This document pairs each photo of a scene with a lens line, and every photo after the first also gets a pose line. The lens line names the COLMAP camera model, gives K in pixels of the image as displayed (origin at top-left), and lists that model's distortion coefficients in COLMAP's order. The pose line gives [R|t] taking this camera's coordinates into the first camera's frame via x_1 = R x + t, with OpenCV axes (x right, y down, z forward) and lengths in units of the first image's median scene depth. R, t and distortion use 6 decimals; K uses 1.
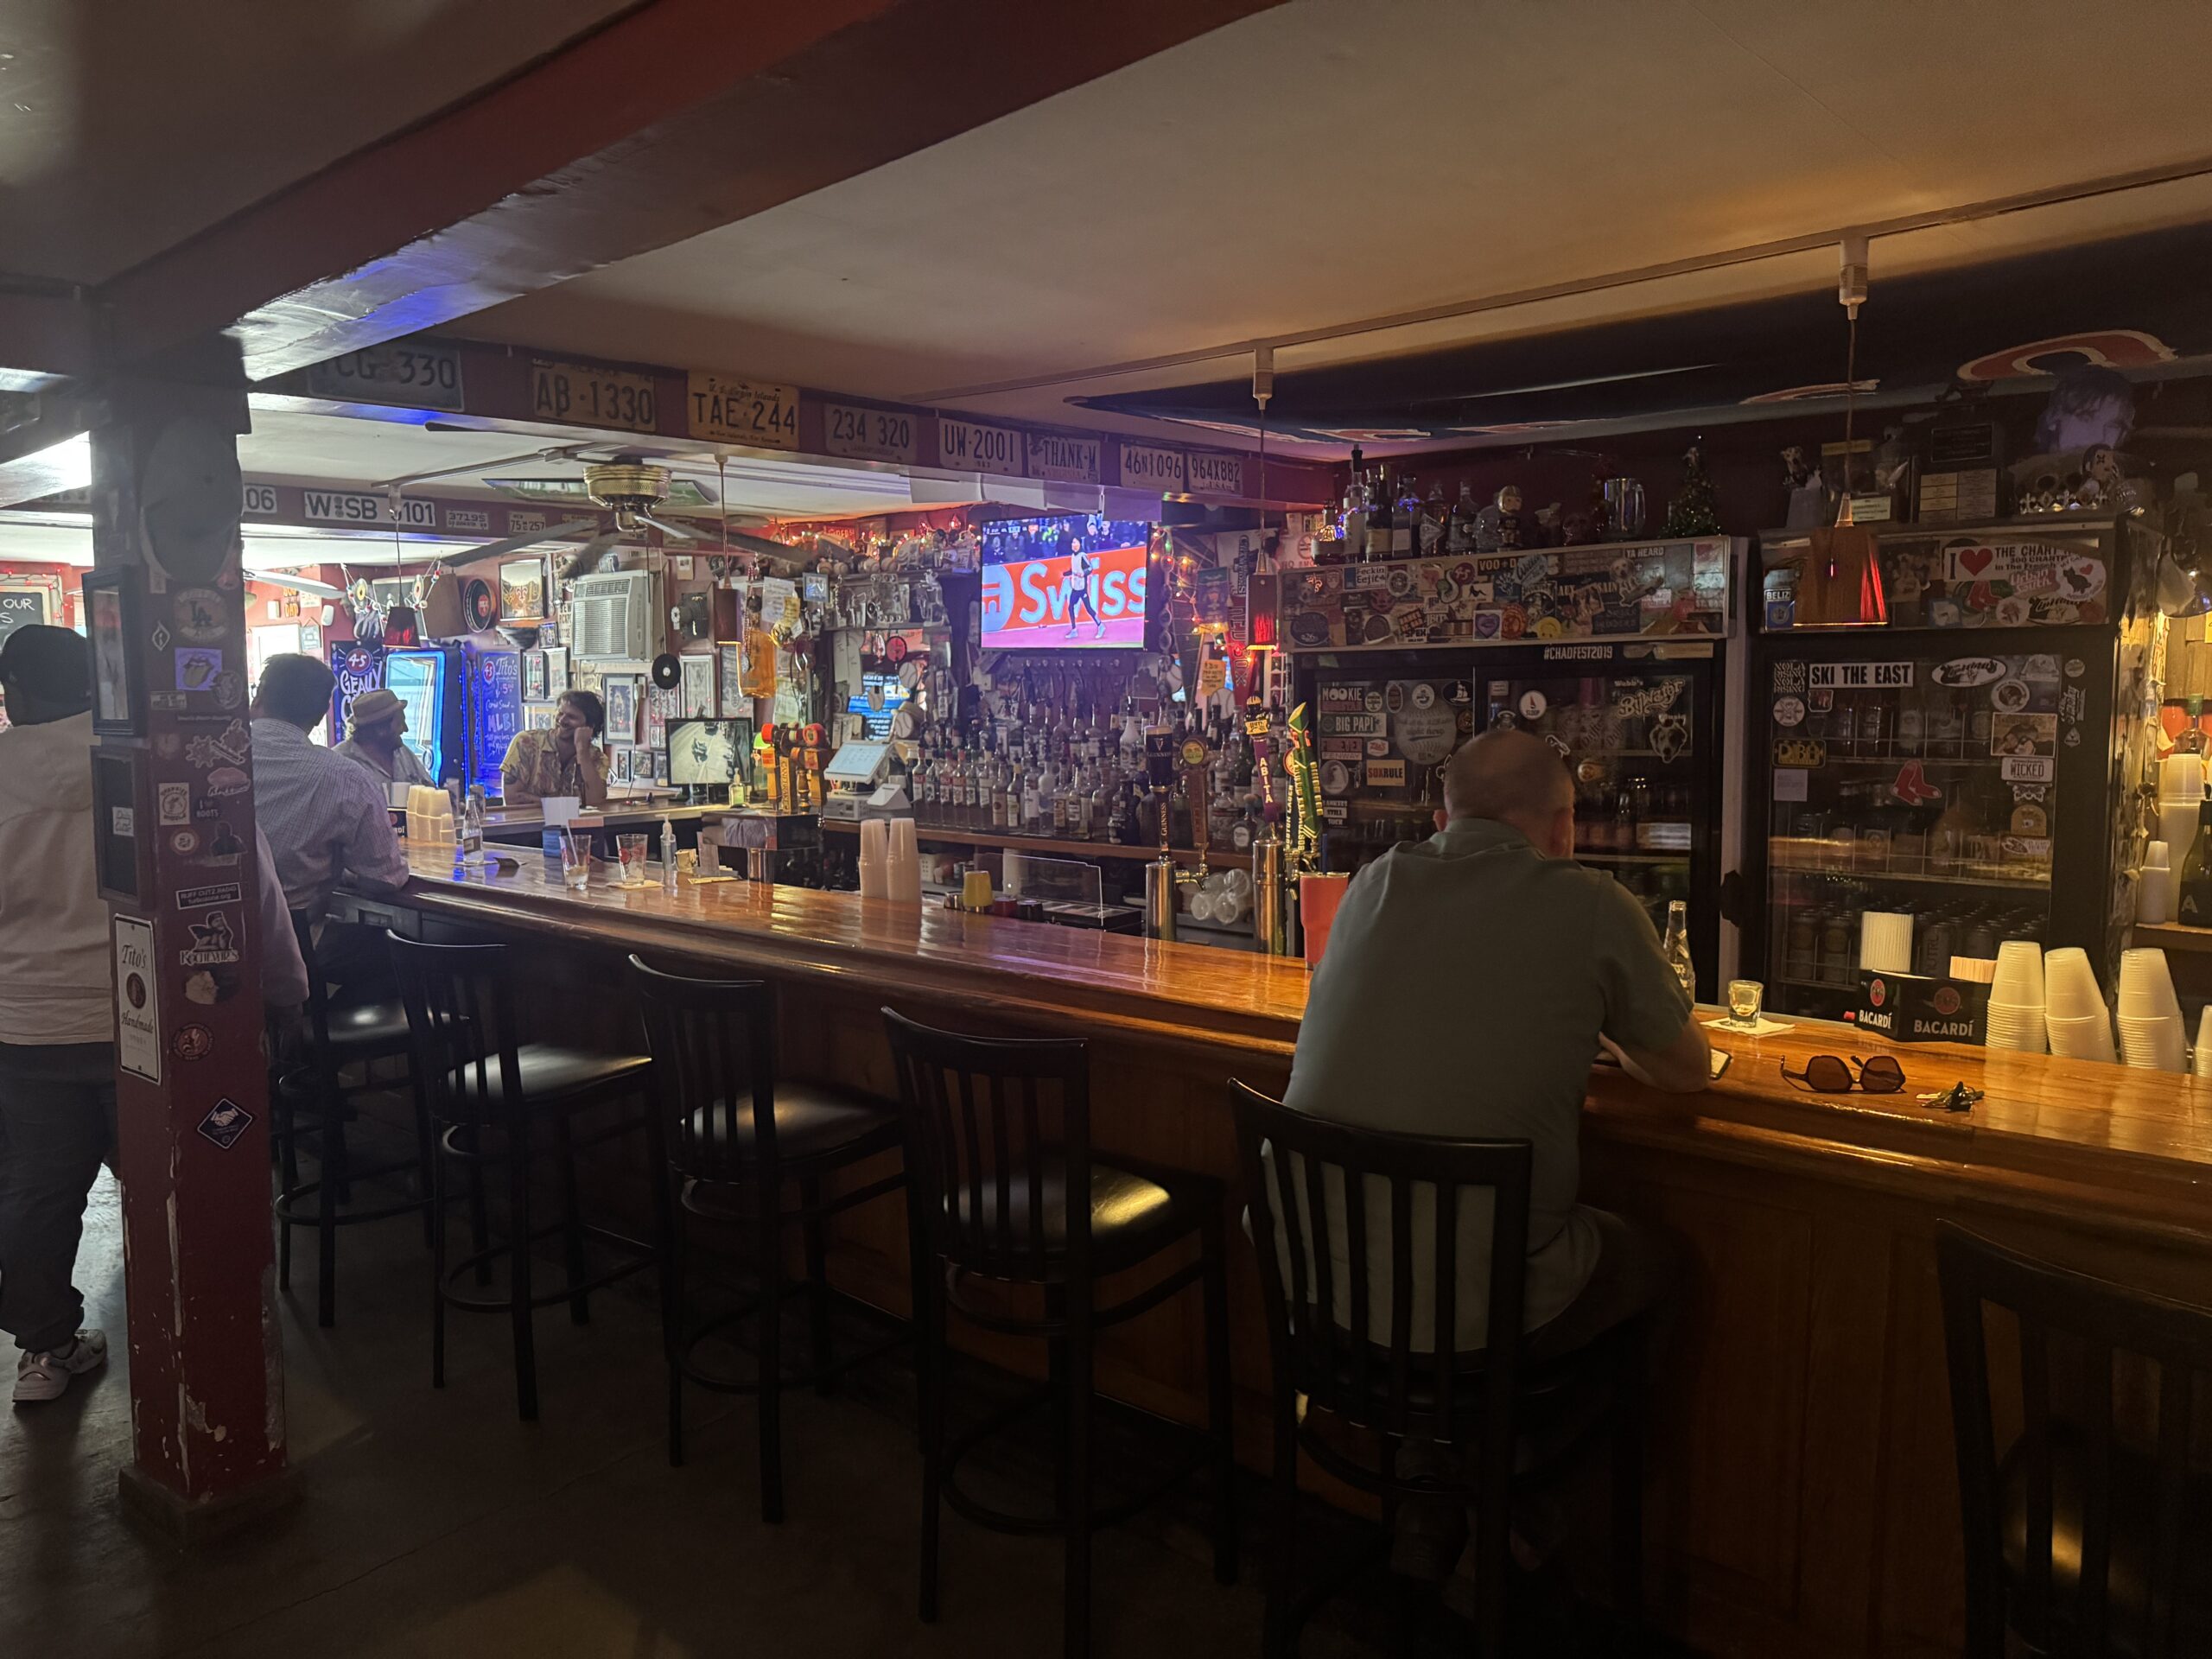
lens RADIAL K [[1587.1, 0, 1060.6], [0, 1587.1, 814.2], [0, 0, 1]] dist [0.065333, -0.086822]
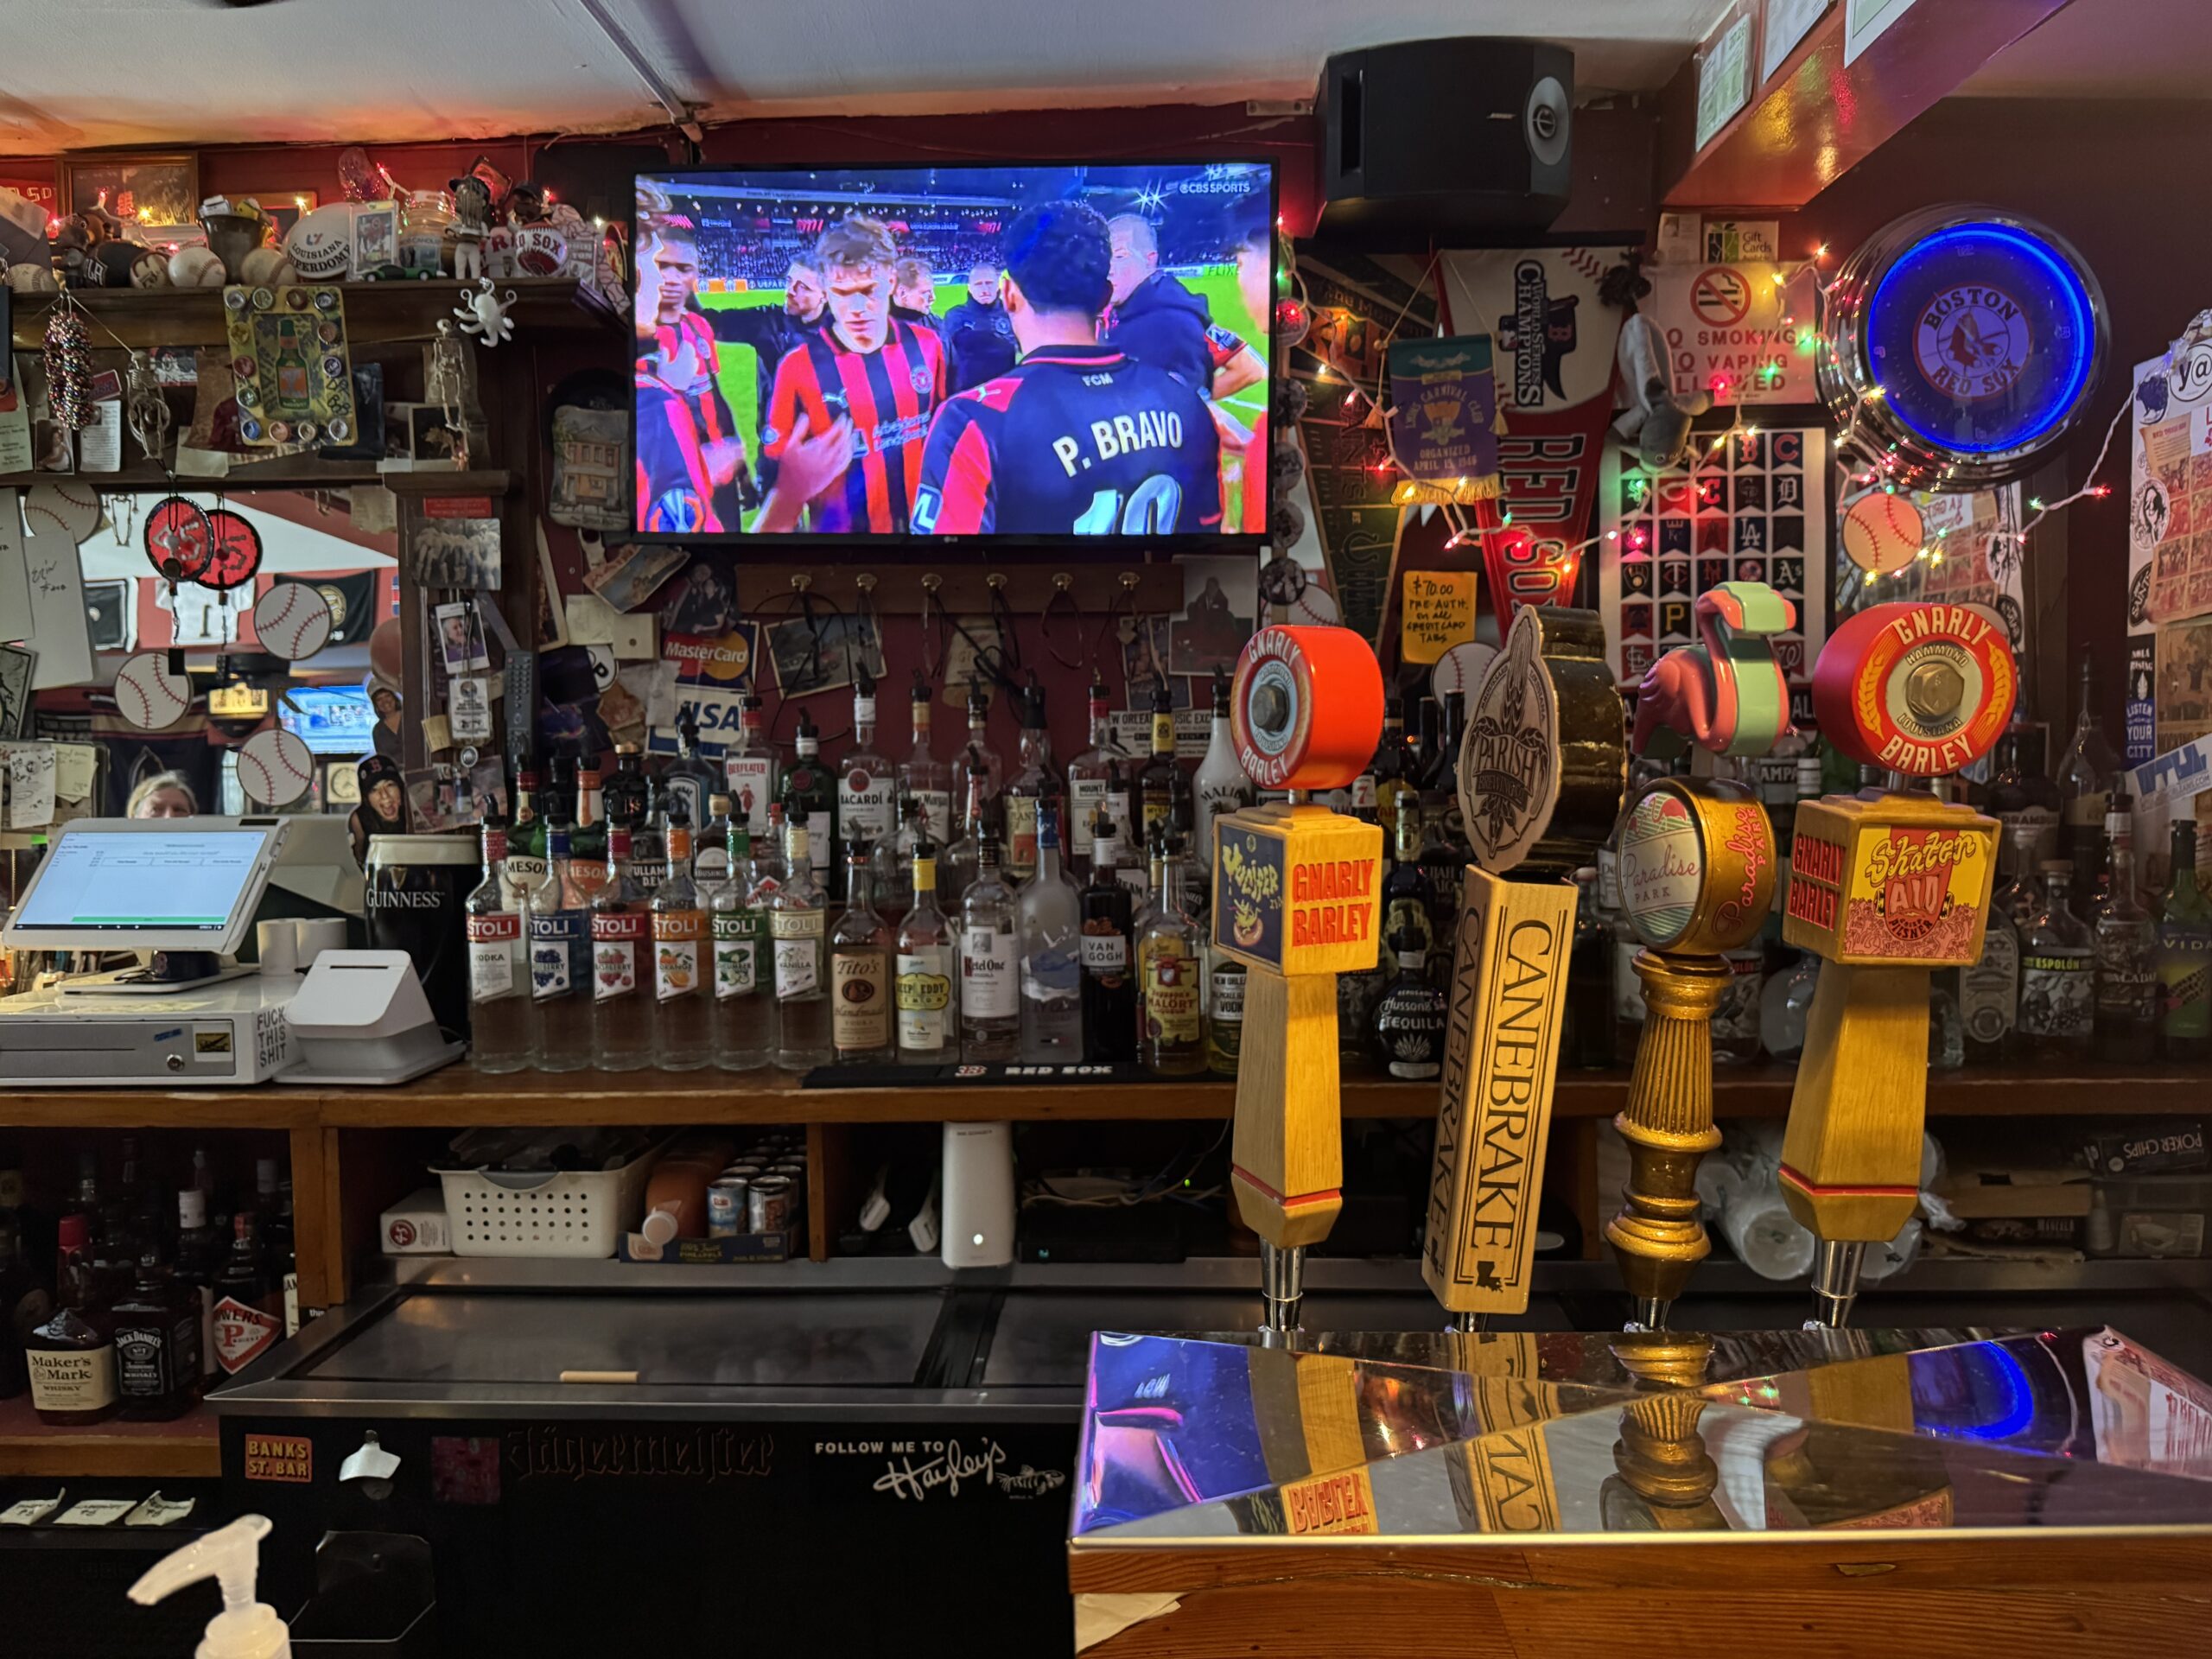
lens RADIAL K [[1587.1, 0, 1060.6], [0, 1587.1, 814.2], [0, 0, 1]] dist [0.065333, -0.086822]
pose [[0.756484, -0.031827, 0.653238, -0.224593], [0.063971, 0.997626, -0.025476, -0.030970], [-0.650876, 0.061061, 0.756724, 0.724096]]
